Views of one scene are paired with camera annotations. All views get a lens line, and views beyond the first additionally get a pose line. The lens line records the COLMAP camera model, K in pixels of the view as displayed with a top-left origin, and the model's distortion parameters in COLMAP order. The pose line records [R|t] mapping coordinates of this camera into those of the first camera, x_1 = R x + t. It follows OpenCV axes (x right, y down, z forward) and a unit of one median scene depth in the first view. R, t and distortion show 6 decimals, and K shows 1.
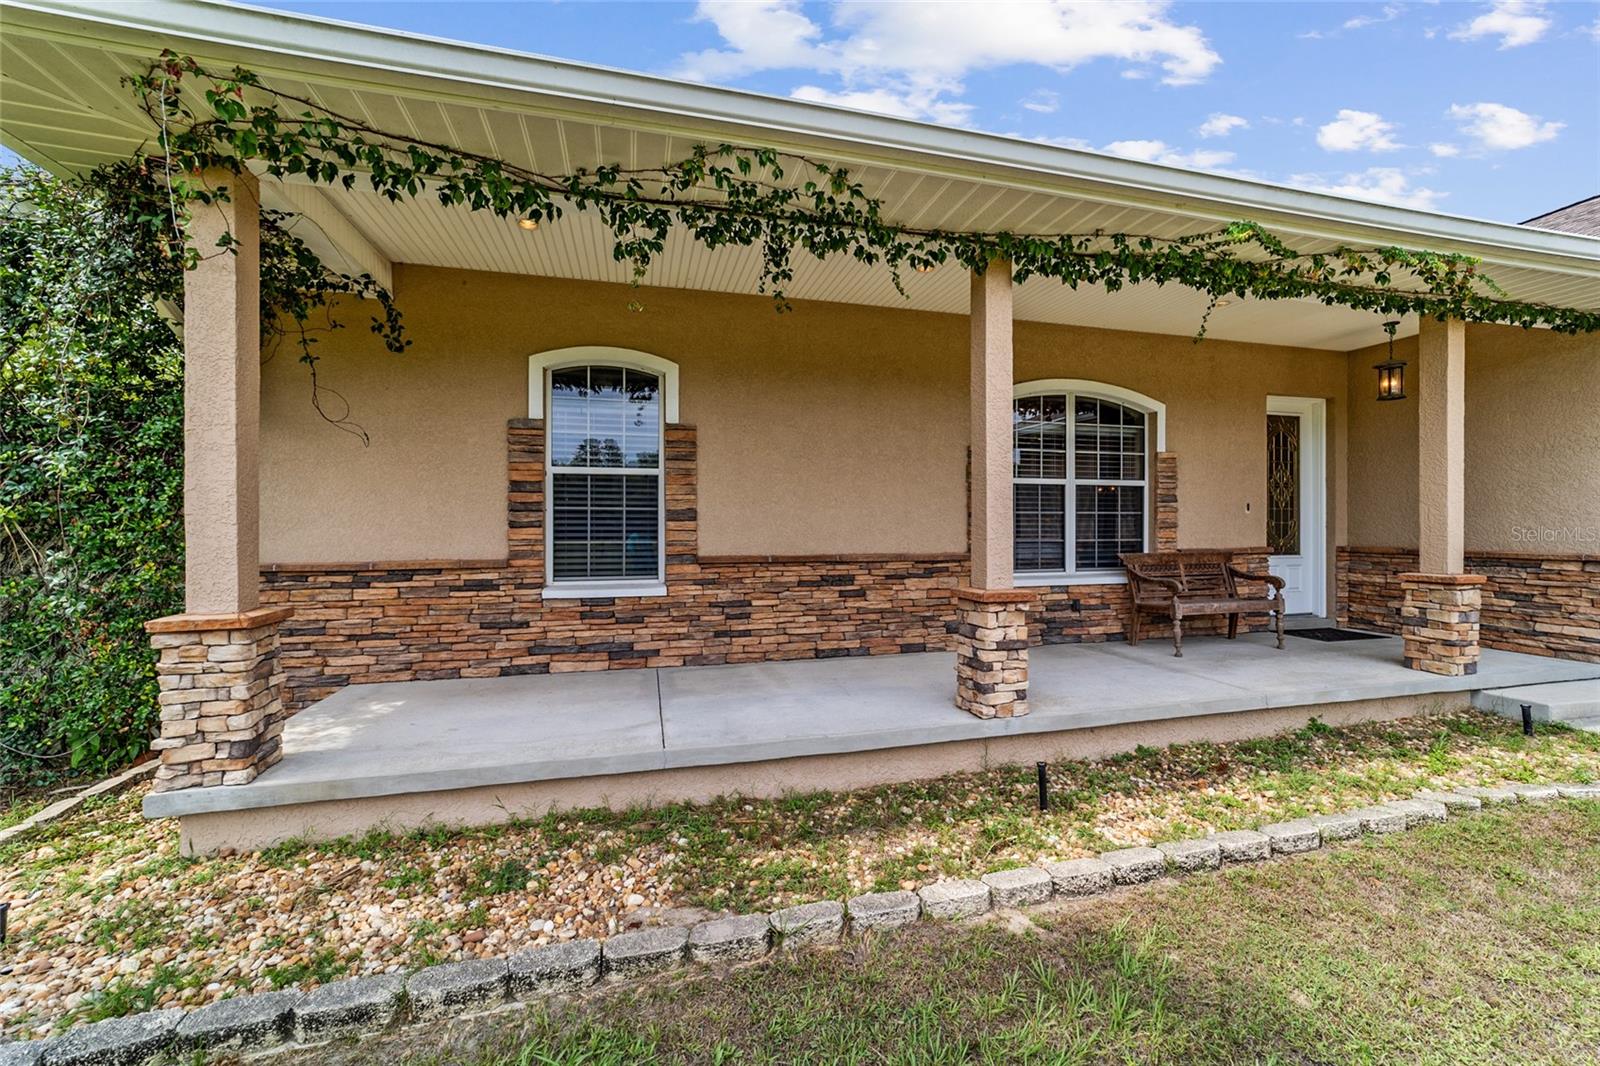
lens RADIAL K [[613.5, 0, 799.8], [0, 613.5, 524.8], [0, 0, 1]] dist [0.001903, 0.000698]
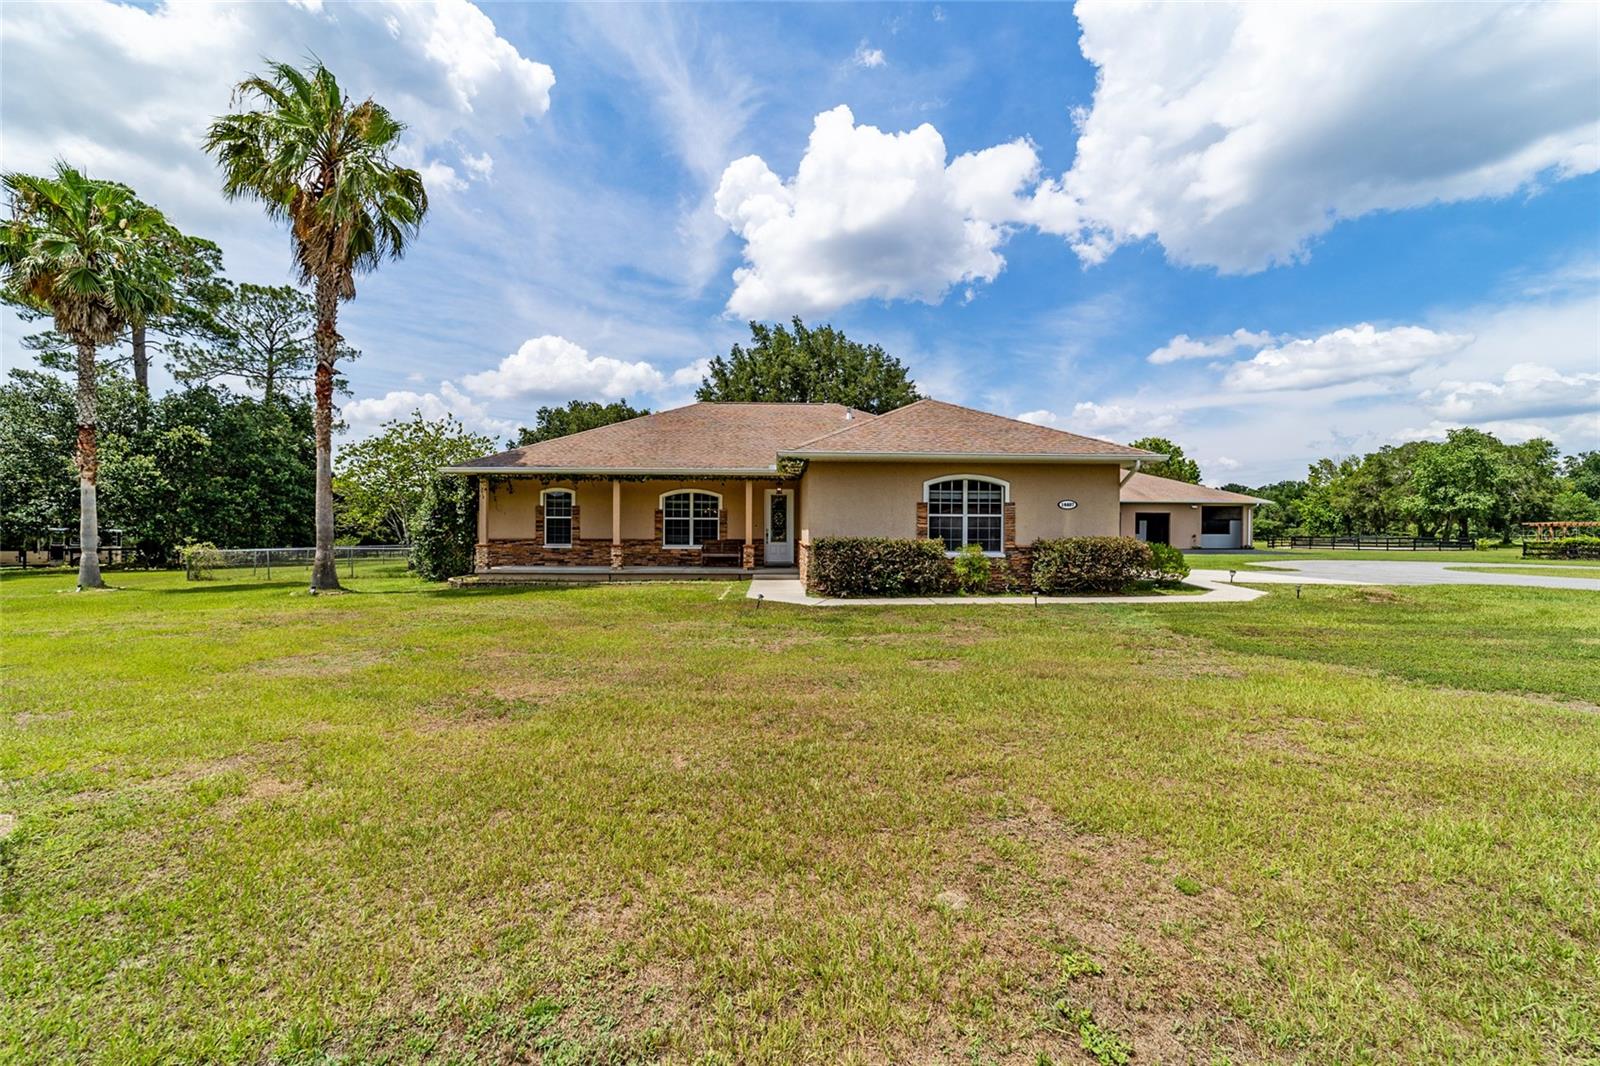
lens RADIAL K [[613.5, 0, 785.9], [0, 613.5, 546.7], [0, 0, 1]] dist [0.001903, 0.000698]
pose [[0.971373, 0.014182, -0.237134, 2.142582], [-0.005545, 0.999298, 0.037053, -0.052879], [0.237493, -0.034678, 0.970770, -2.629845]]
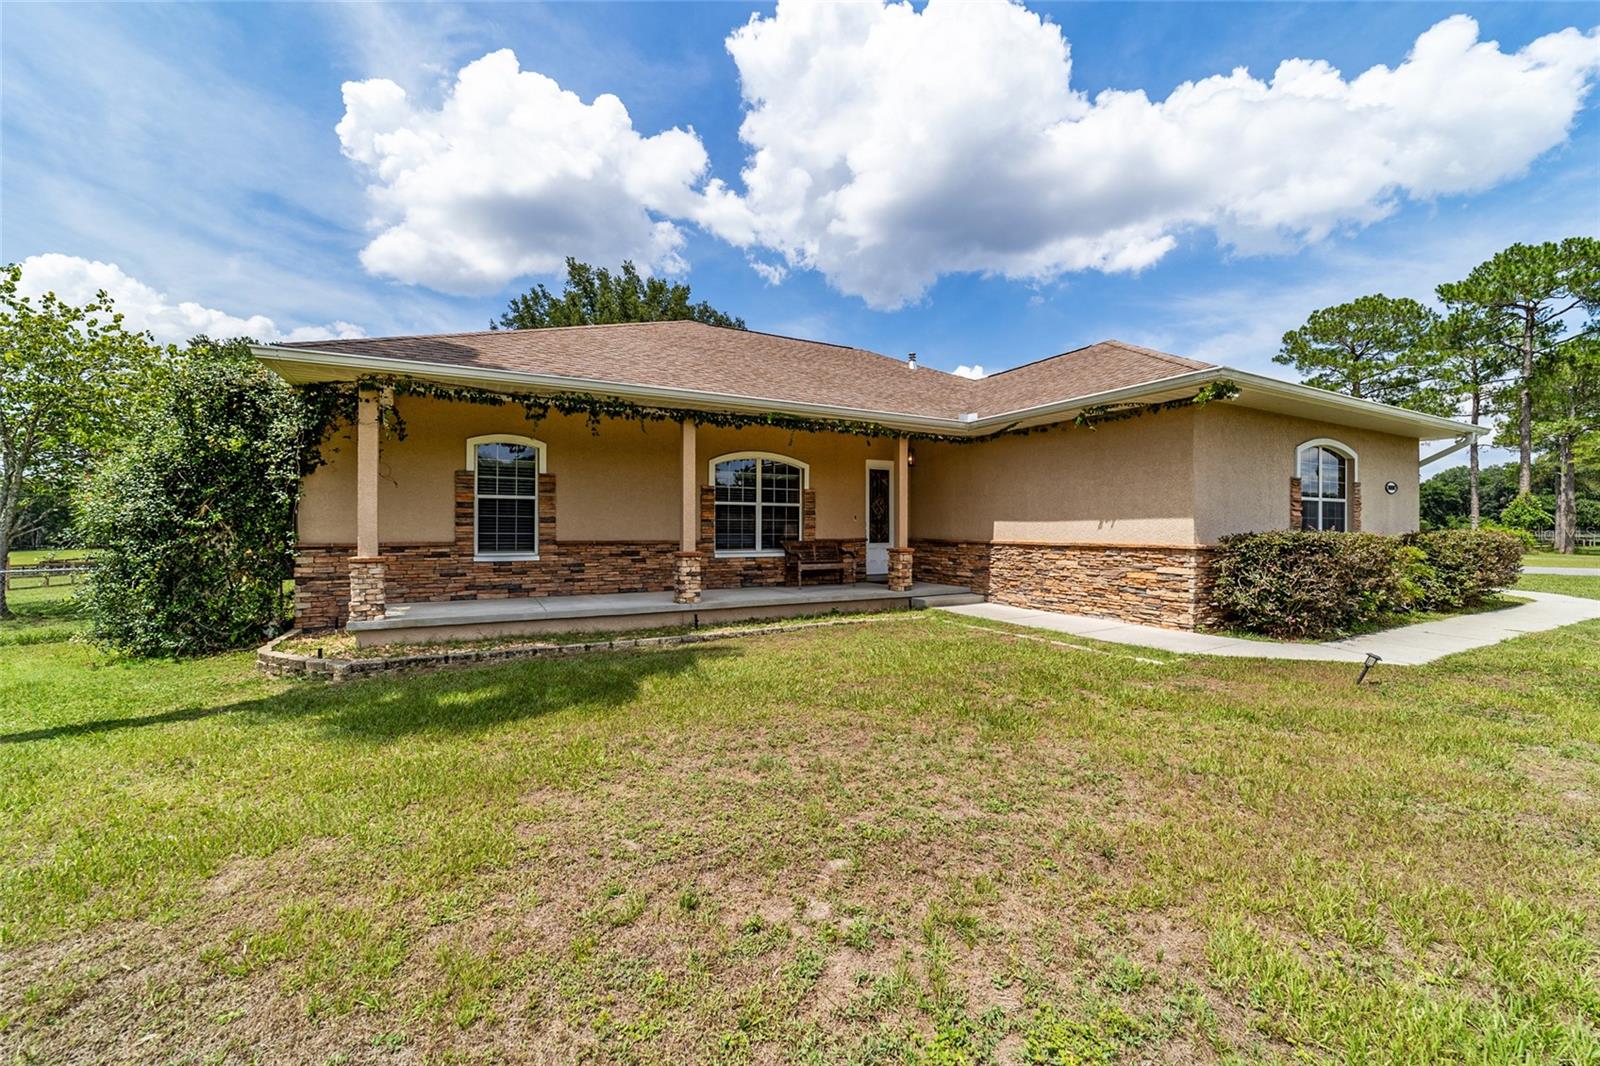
lens RADIAL K [[613.5, 0, 787.0], [0, 613.5, 531.7], [0, 0, 1]] dist [0.001903, 0.000698]
pose [[0.975139, 0.003337, 0.221568, 0.123217], [-0.004725, 0.999972, 0.005732, 0.007564], [-0.221543, -0.006636, 0.975128, -1.112710]]
